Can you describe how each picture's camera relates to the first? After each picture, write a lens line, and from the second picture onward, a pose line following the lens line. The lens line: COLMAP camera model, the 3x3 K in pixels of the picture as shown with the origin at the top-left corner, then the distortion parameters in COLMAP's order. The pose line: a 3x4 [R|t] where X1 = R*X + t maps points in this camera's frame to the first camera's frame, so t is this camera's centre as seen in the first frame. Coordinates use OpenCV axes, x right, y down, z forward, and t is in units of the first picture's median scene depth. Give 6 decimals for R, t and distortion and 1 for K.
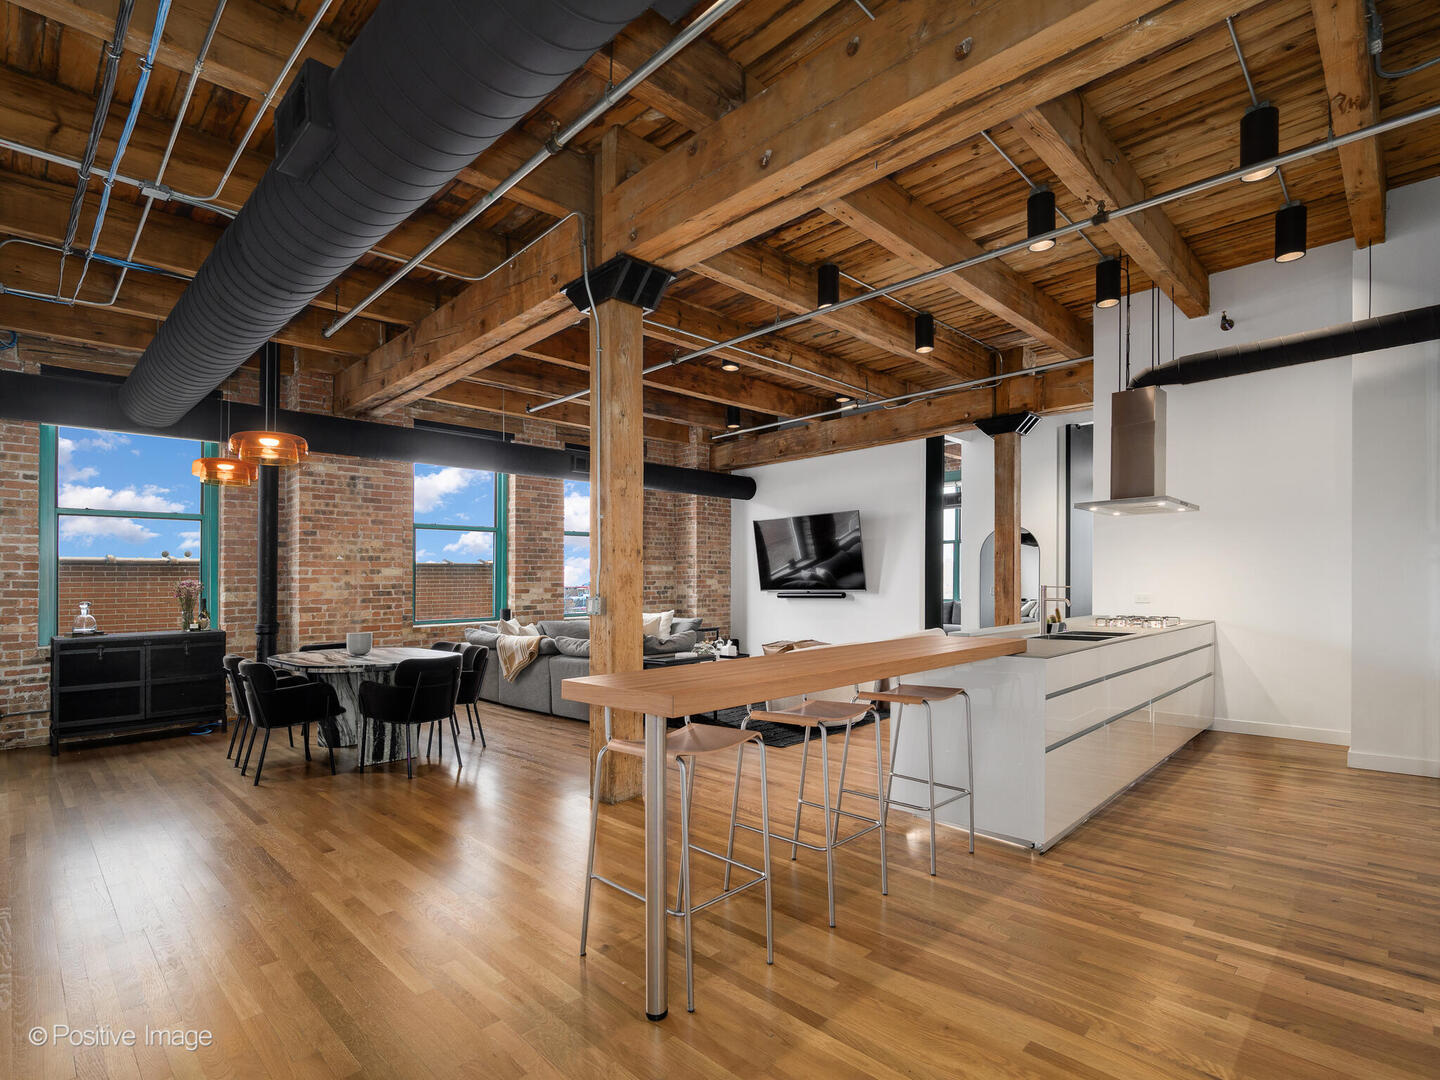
lens RADIAL K [[760.2, 0, 630.6], [0, 760.2, 585.8], [0, 0, 1]] dist [0.013014, 0.000037]
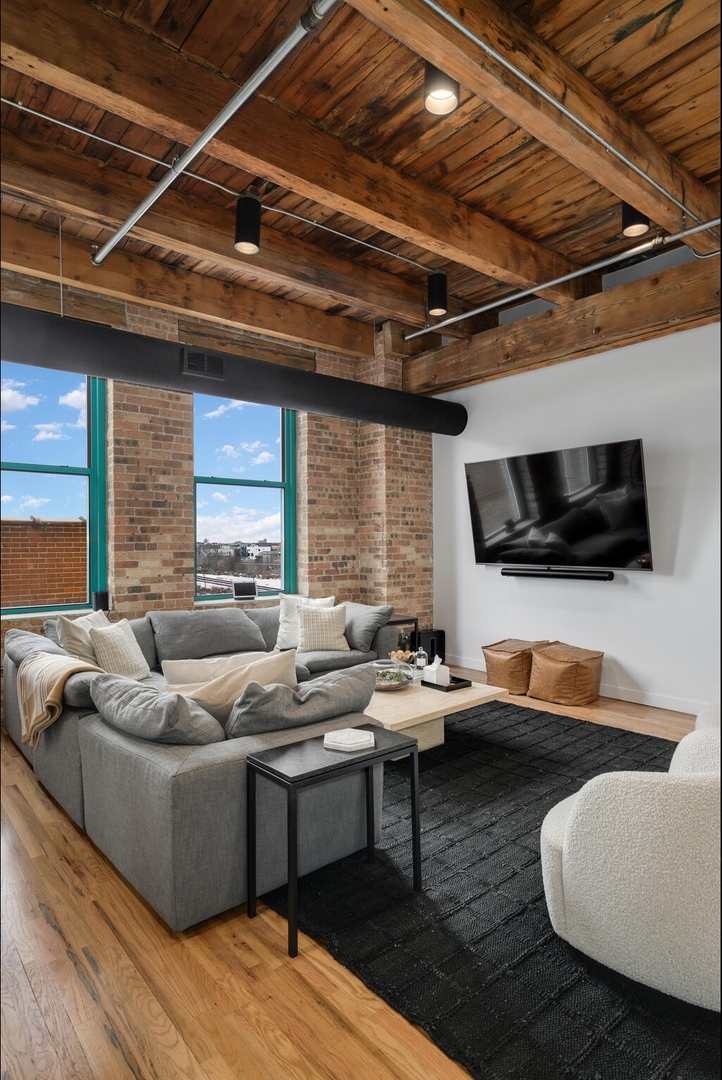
lens RADIAL K [[612.2, 0, 345.0], [0, 612.2, 543.9], [0, 0, 1]] dist [-0.000095, 0.002309]
pose [[0.999800, 0.003270, -0.019716, 0.072753], [-0.003200, 0.999988, 0.003614, -0.015413], [0.019727, -0.003550, 0.999799, 0.513825]]
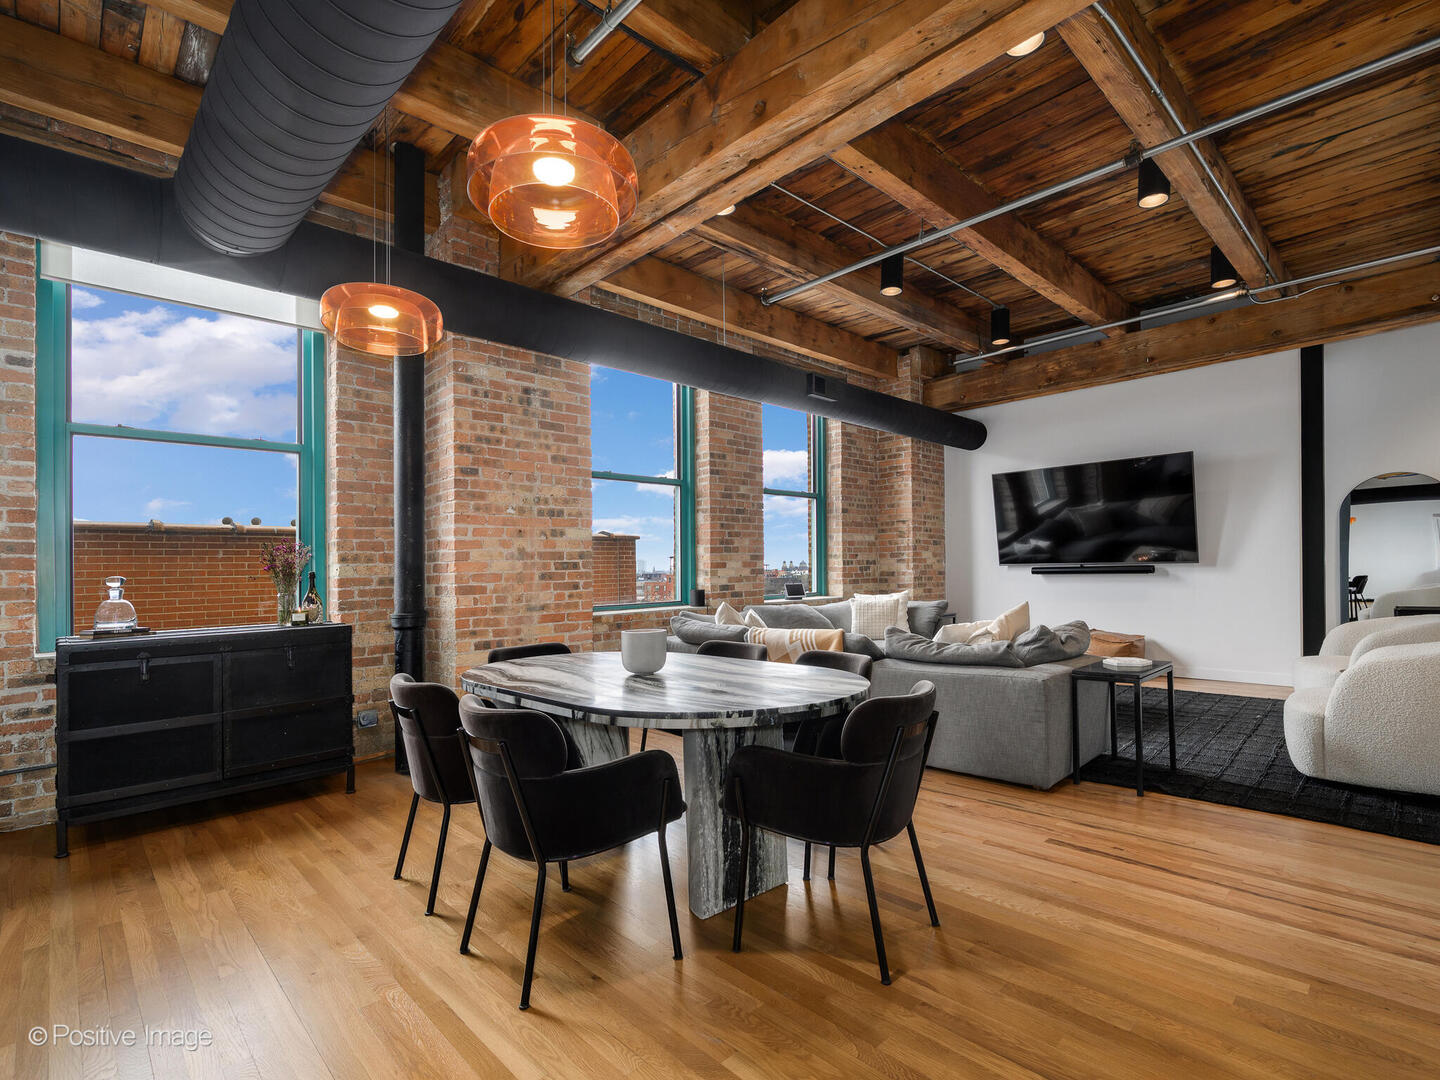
lens RADIAL K [[687.6, 0, 644.6], [0, 687.6, 575.8], [0, 0, 1]] dist [-0.000562, 0.000136]
pose [[0.999721, -0.005434, 0.023003, -0.248859], [0.005338, 0.999977, 0.004213, 0.015316], [-0.023025, -0.004089, 0.999727, 0.360469]]
